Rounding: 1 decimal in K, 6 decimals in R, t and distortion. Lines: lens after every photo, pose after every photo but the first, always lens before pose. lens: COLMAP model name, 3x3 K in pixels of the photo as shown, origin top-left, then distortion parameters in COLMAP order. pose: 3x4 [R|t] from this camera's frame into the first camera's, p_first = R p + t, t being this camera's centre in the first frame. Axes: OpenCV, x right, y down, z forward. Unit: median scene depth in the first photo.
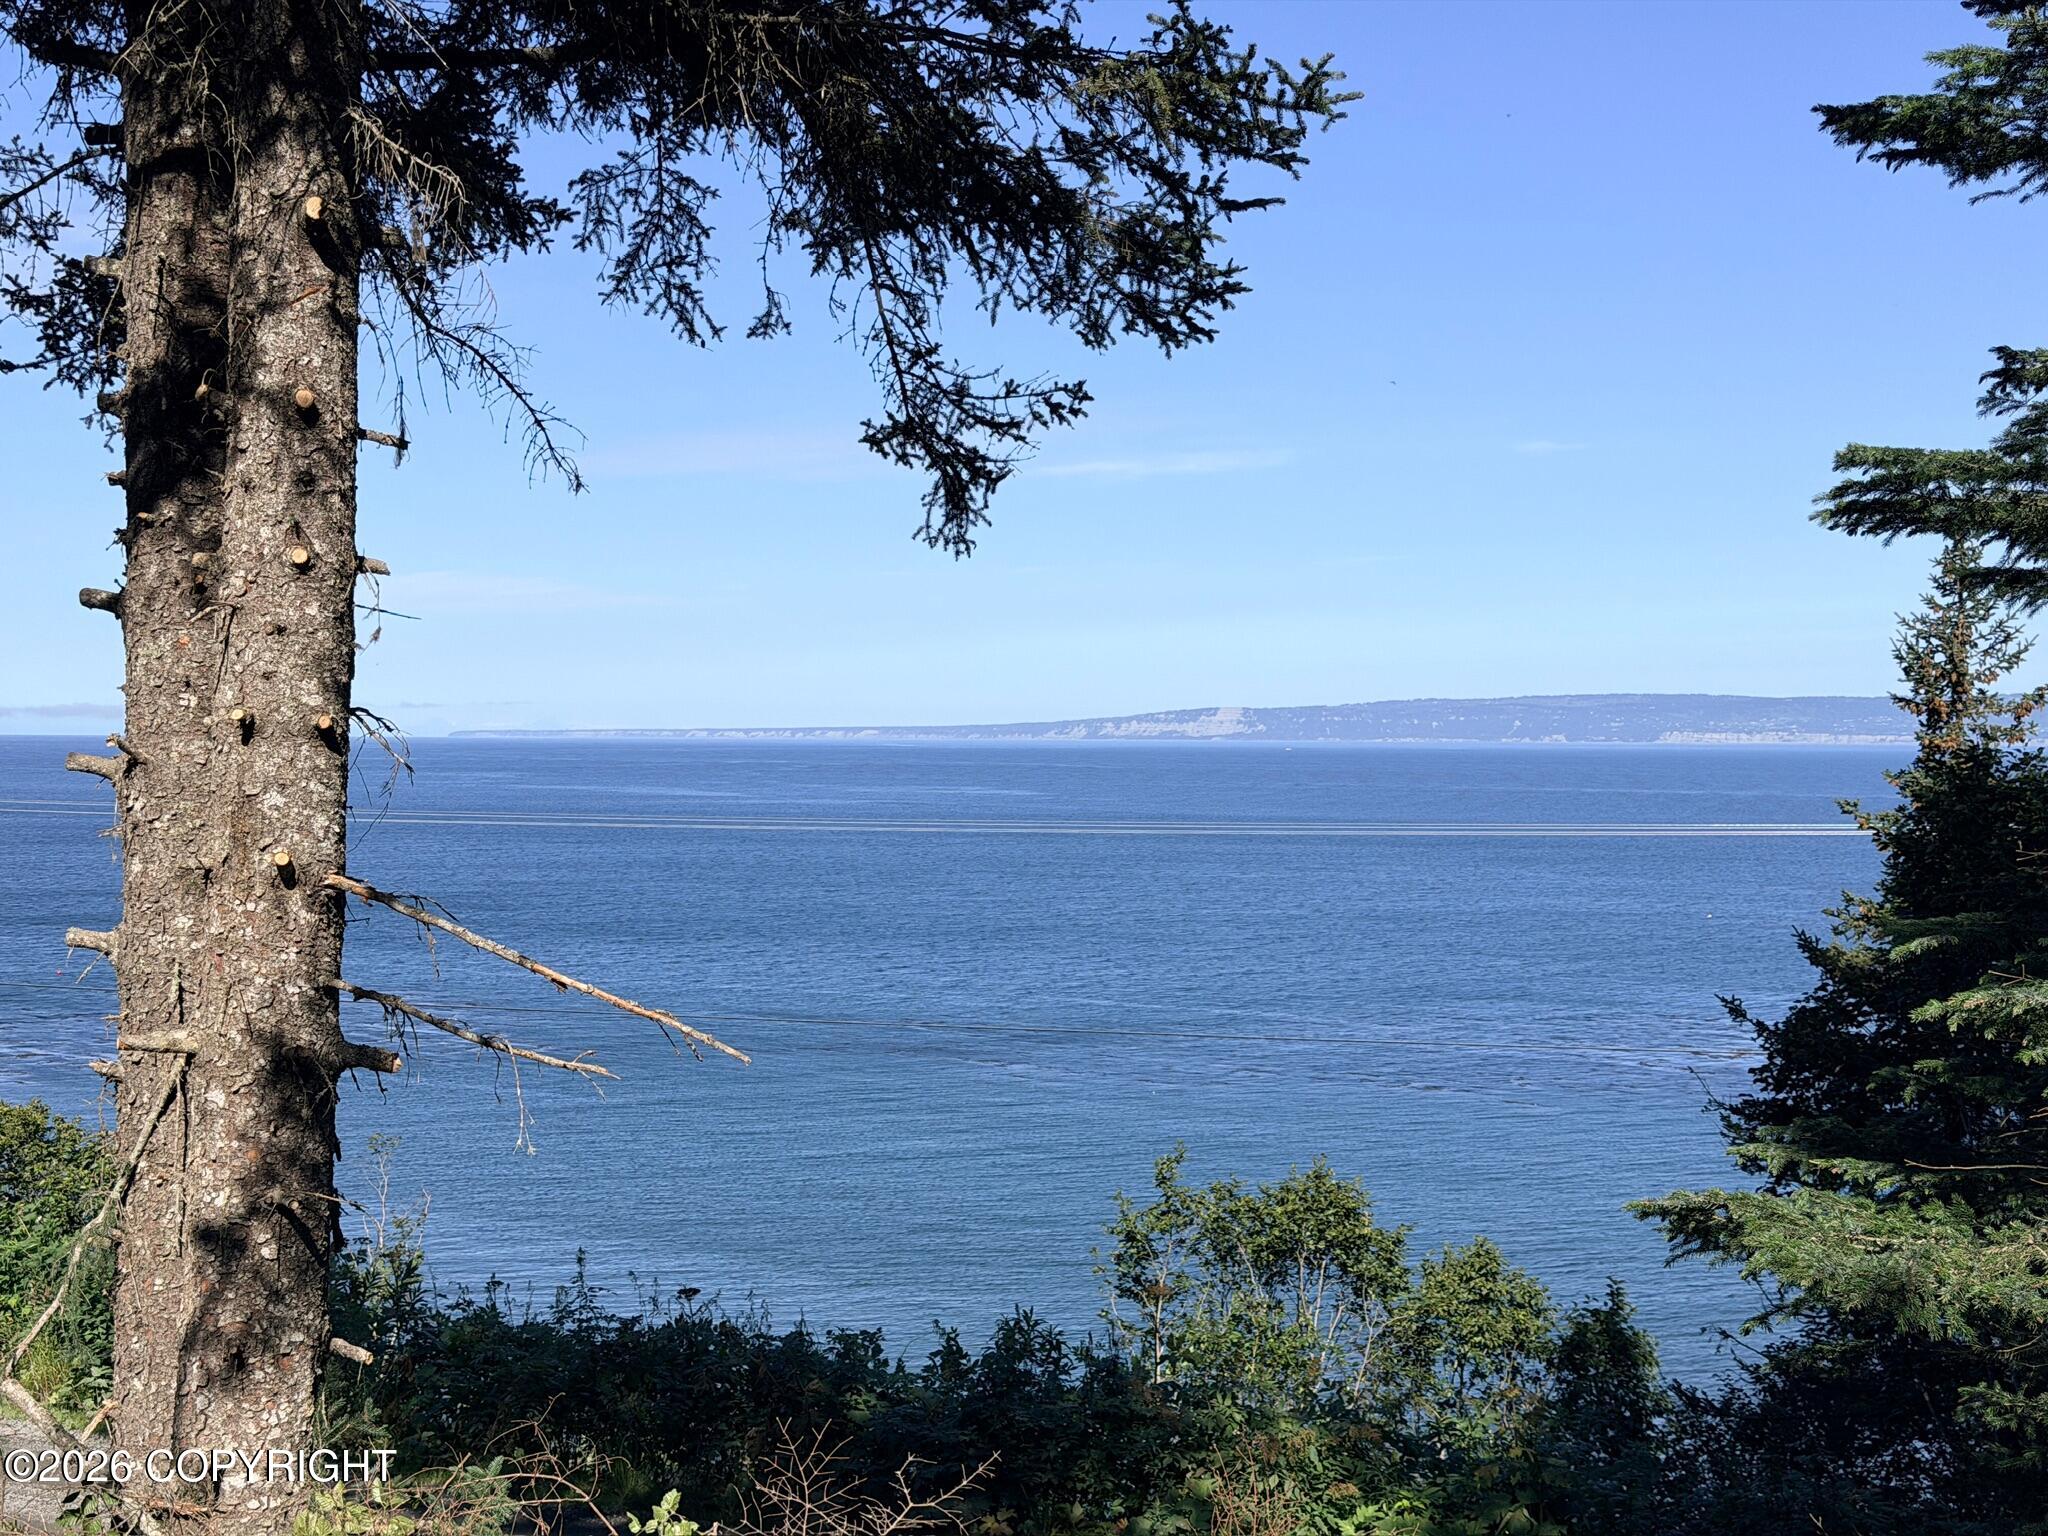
lens RADIAL K [[2875.0, 0, 1023.0], [0, 2875.0, 772.8], [0, 0, 1]] dist [0.134628, 0.000000]
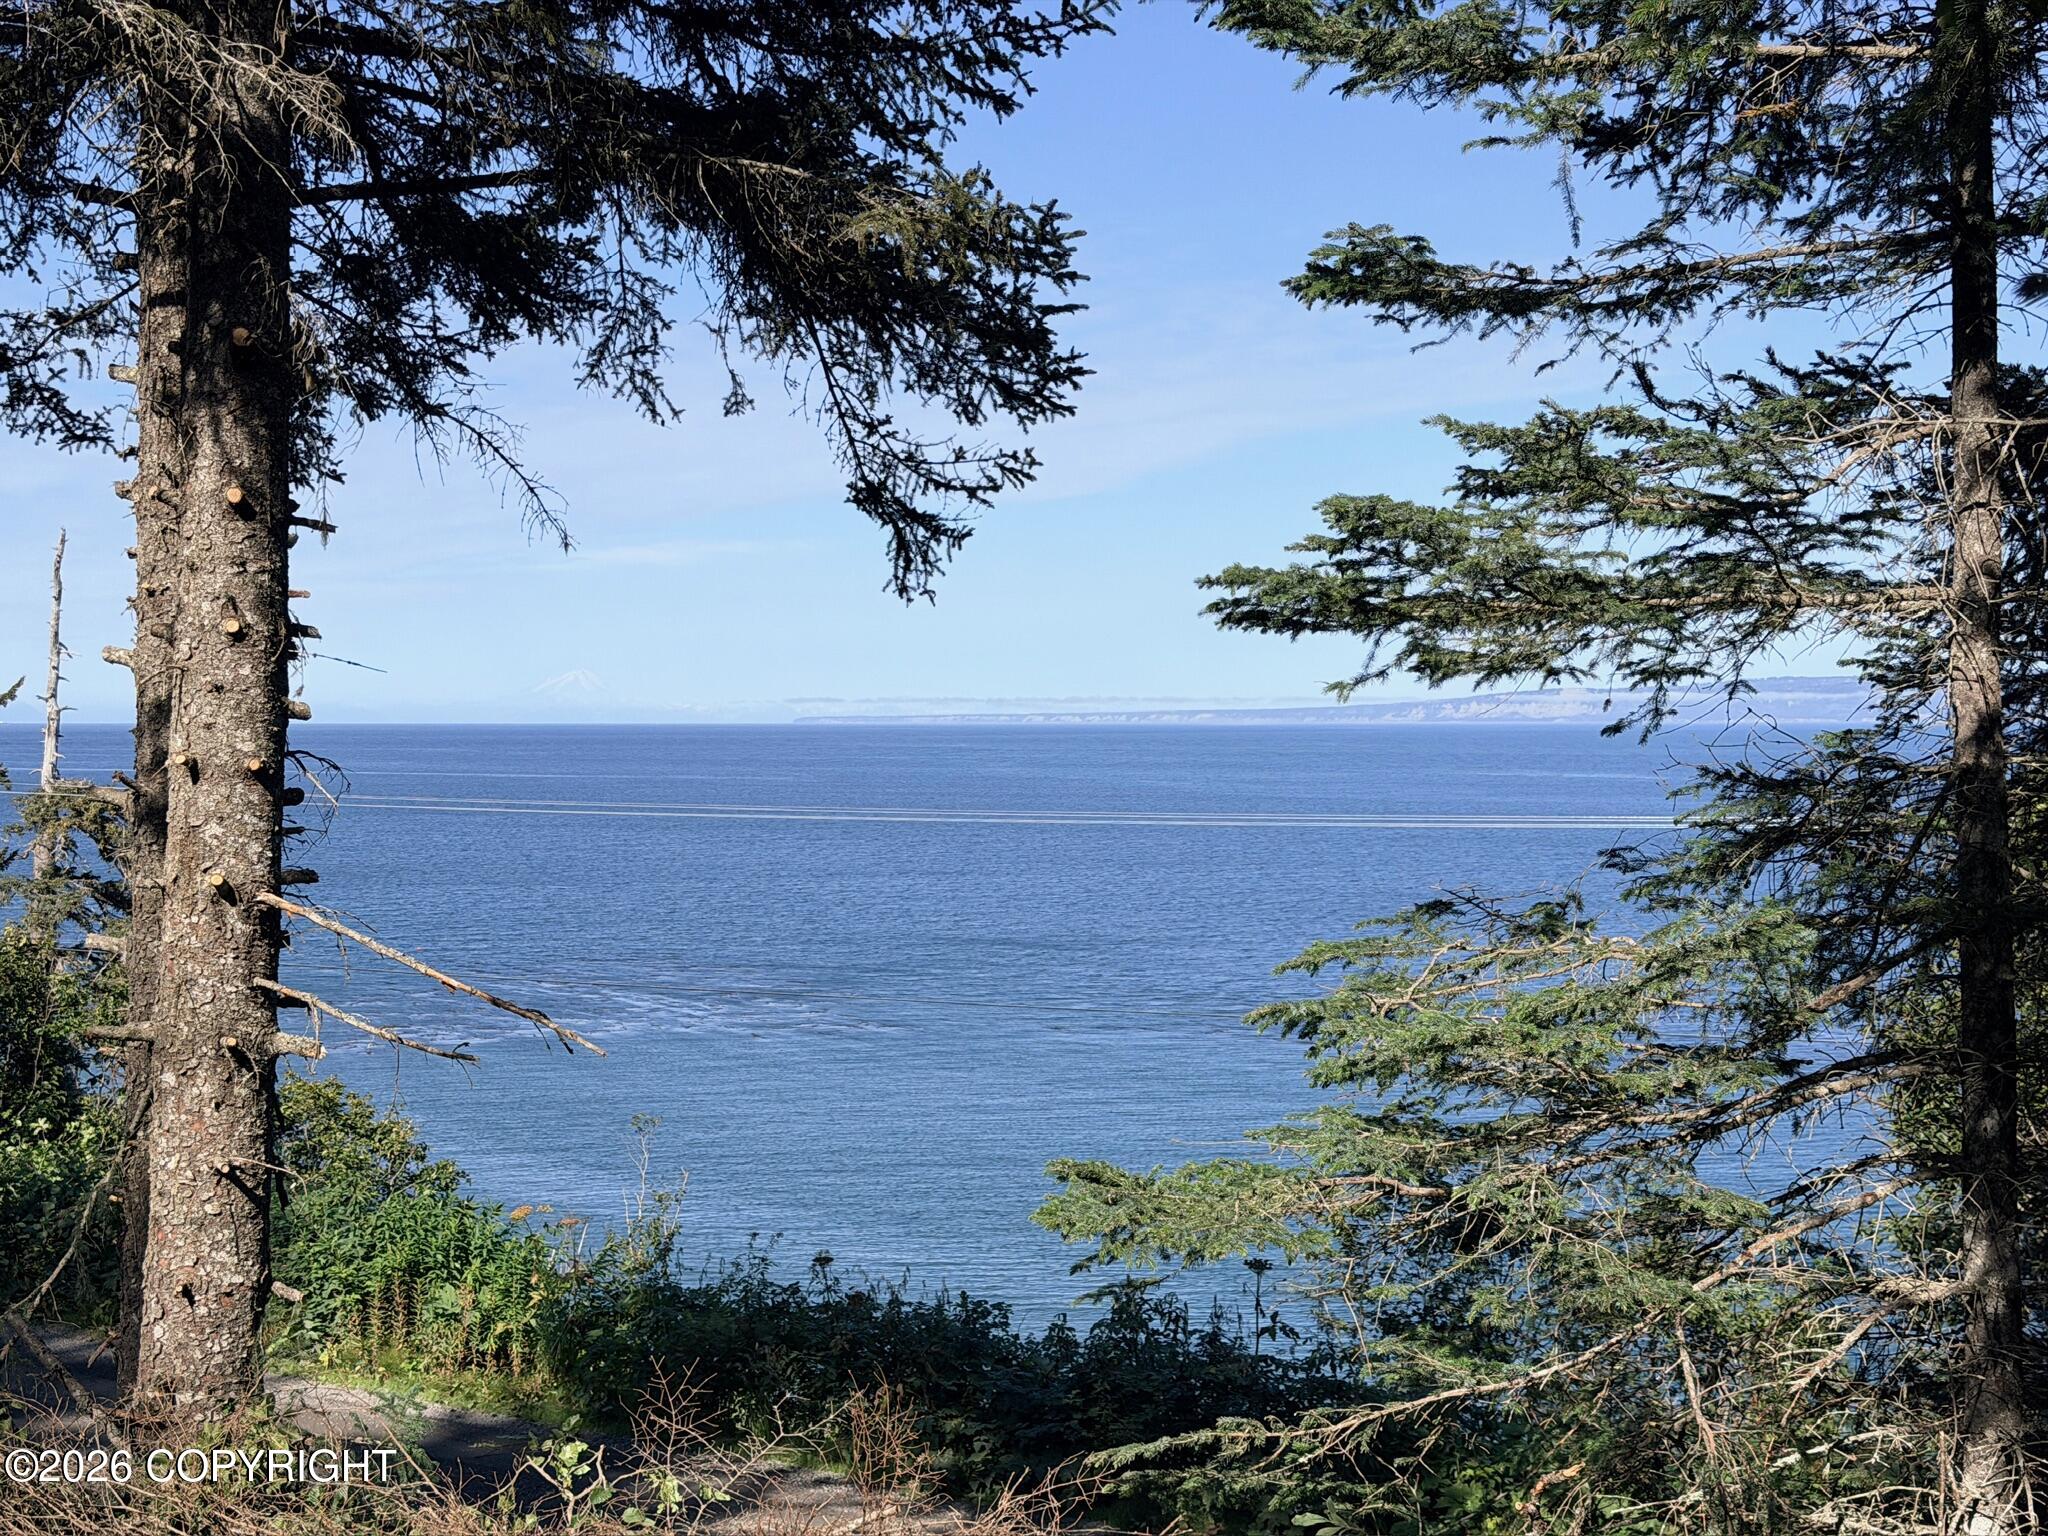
lens RADIAL K [[2875.0, 0, 1032.9], [0, 2875.0, 754.6], [0, 0, 1]] dist [0.134628, 0.000000]
pose [[0.992000, -0.000507, -0.126240, 0.202193], [0.000587, 1.000000, 0.000596, -0.019770], [0.126239, -0.000665, 0.992000, -0.129837]]
